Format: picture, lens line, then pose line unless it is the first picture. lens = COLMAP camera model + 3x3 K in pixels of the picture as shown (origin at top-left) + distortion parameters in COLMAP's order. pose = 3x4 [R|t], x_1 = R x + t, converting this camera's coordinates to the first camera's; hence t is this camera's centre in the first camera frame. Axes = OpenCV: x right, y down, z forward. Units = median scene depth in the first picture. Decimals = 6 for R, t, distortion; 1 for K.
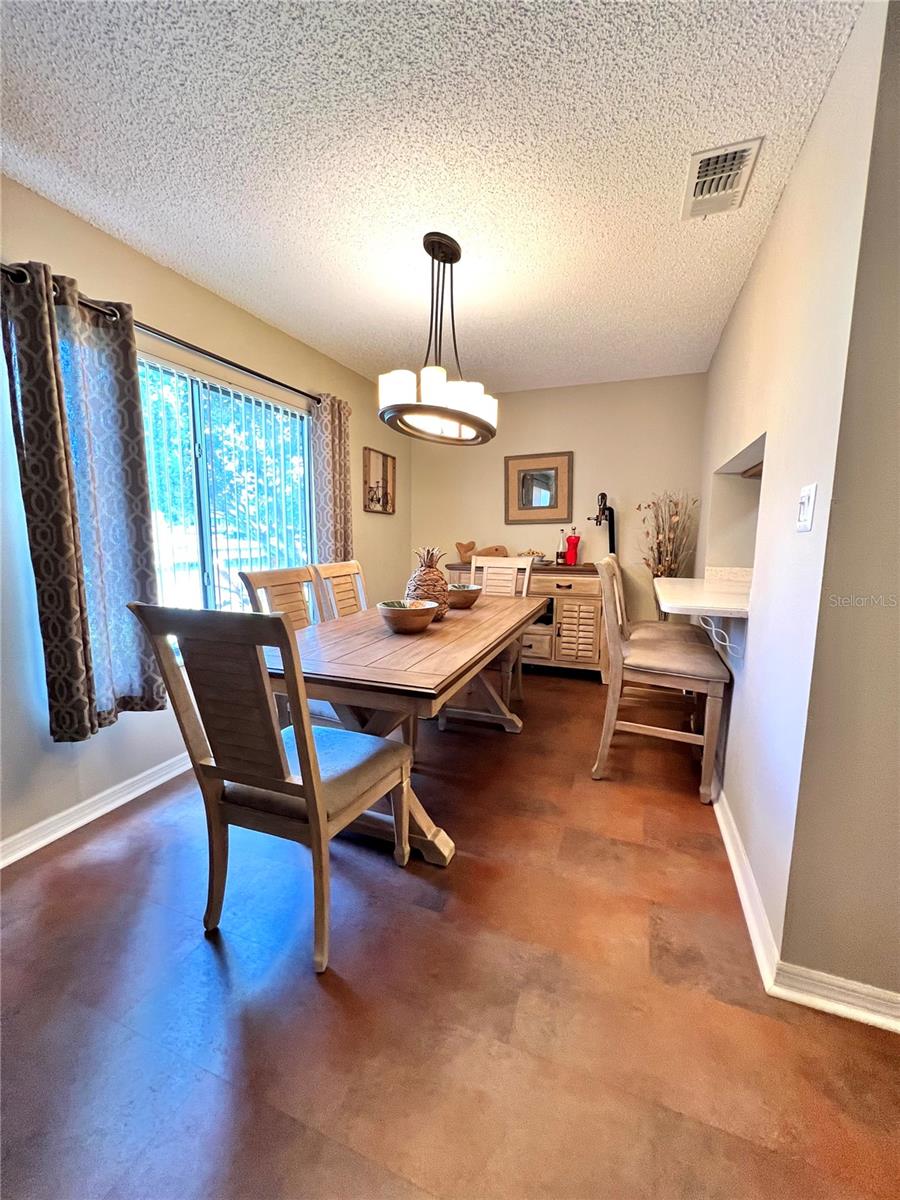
lens RADIAL K [[482.8, 0, 450.0], [0, 482.8, 600.0], [0, 0, 1]] dist [-0.005448, 0.002613]
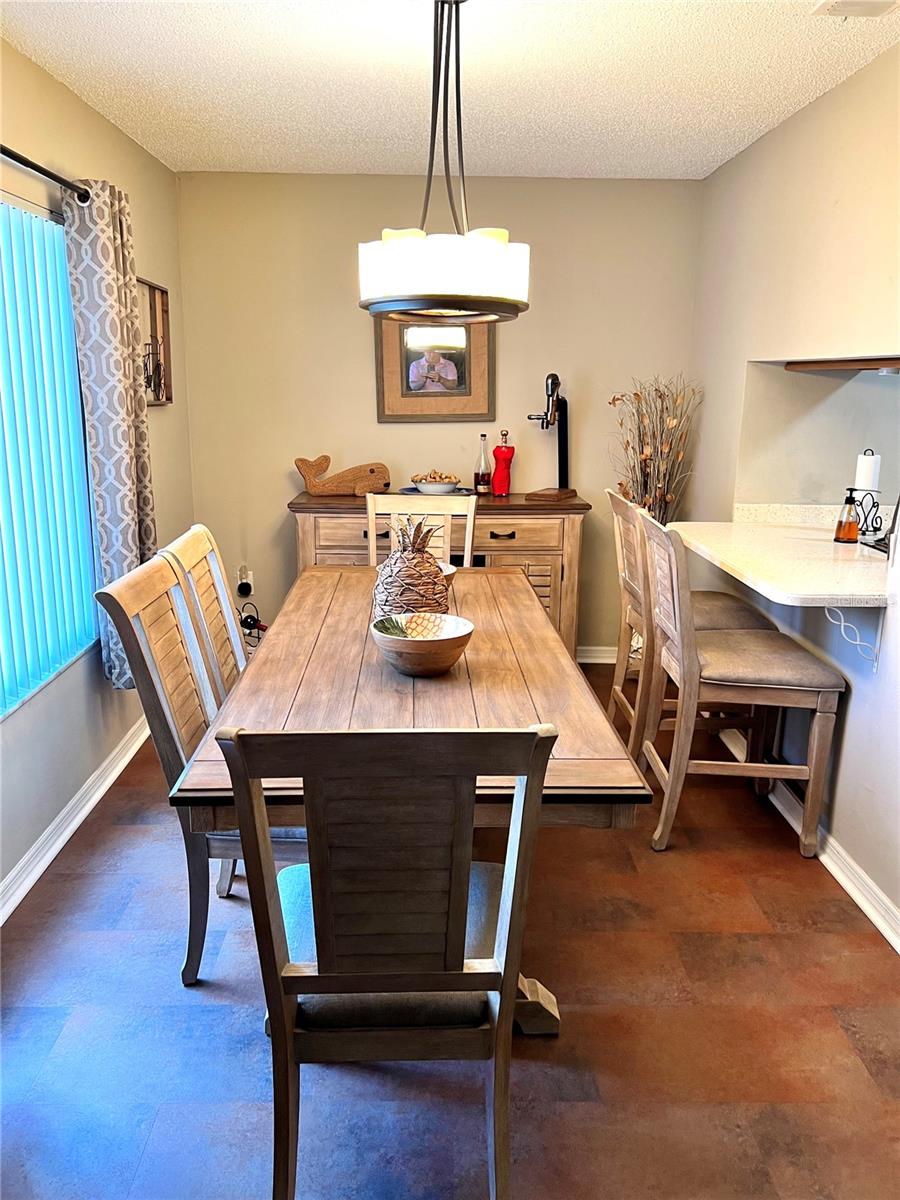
lens RADIAL K [[907.5, 0, 450.0], [0, 907.5, 600.0], [0, 0, 1]] dist [0.007161, -0.002030]
pose [[0.924542, -0.083696, 0.371776, -0.409931], [0.045759, 0.992907, 0.109732, -0.124753], [-0.378323, -0.084439, 0.921814, -0.017192]]
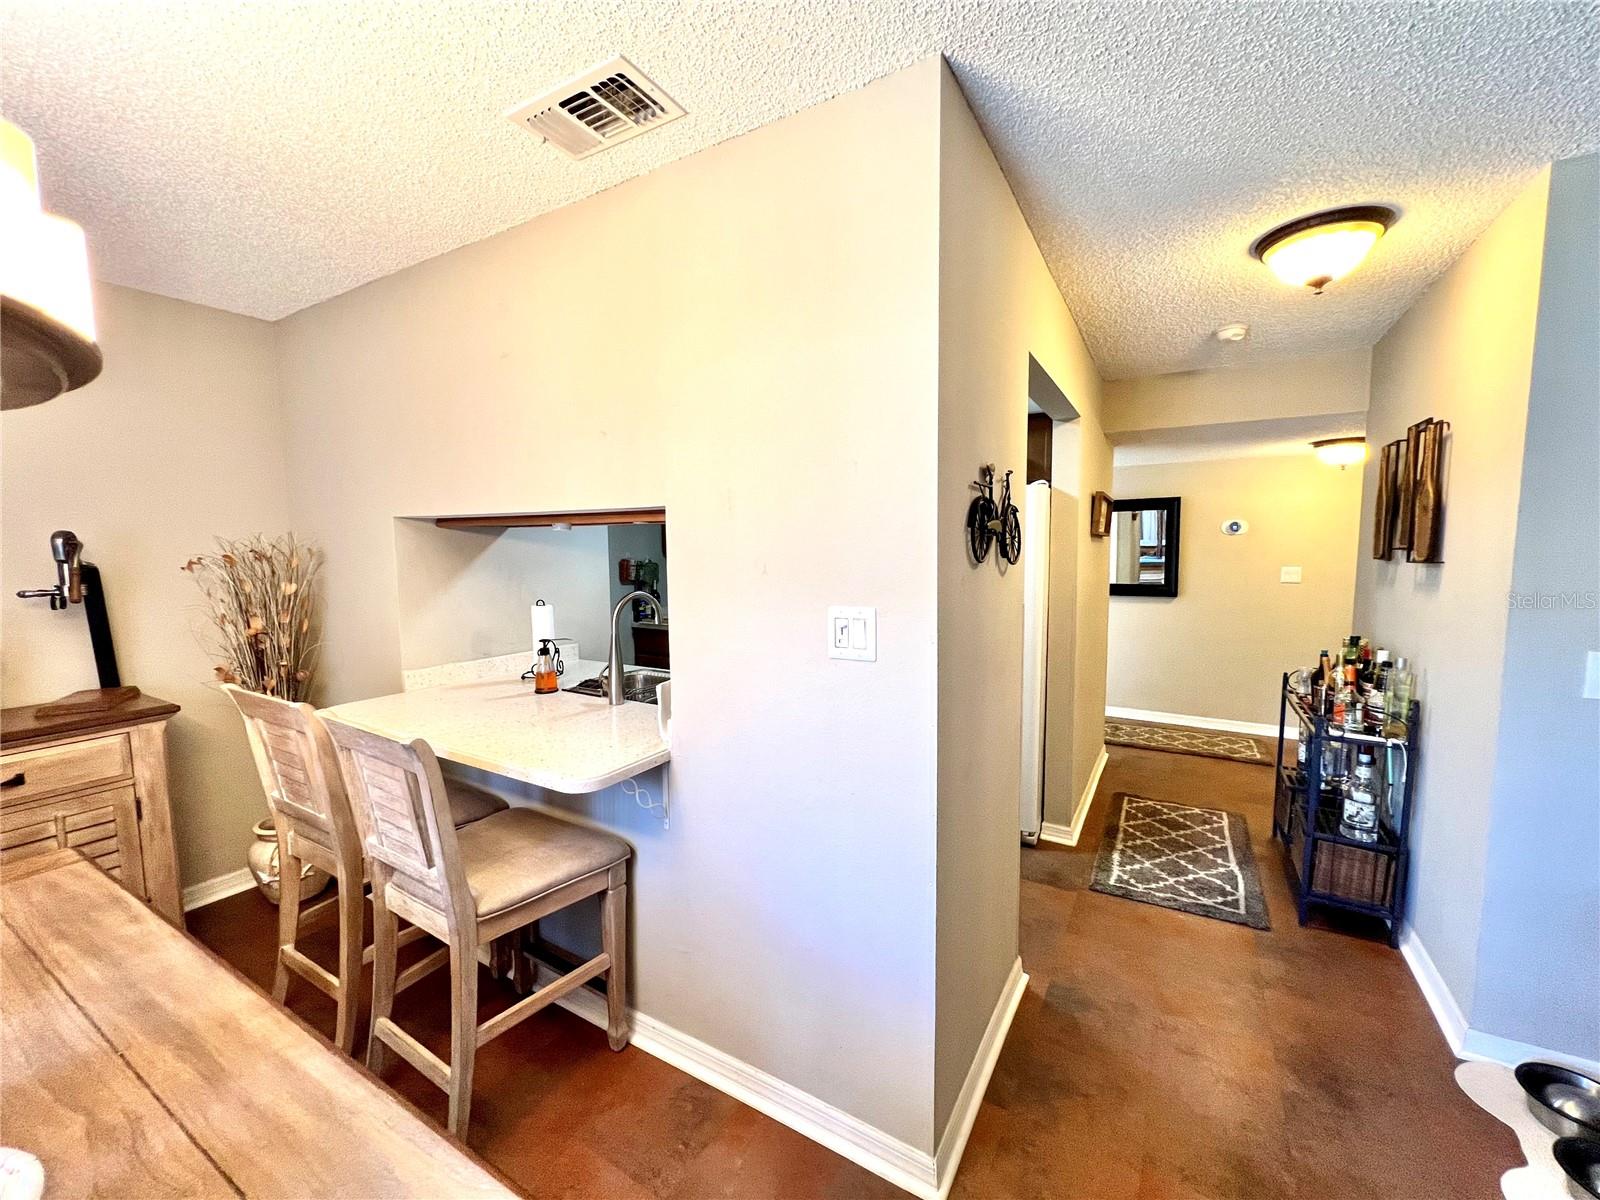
lens RADIAL K [[643.7, 0, 804.5], [0, 643.7, 601.7], [0, 0, 1]] dist [-0.005448, 0.002613]
pose [[0.168509, -0.094128, 0.981196, -0.209159], [0.141747, 0.987398, 0.070379, -0.188224], [-0.975455, 0.127222, 0.179728, 0.489144]]
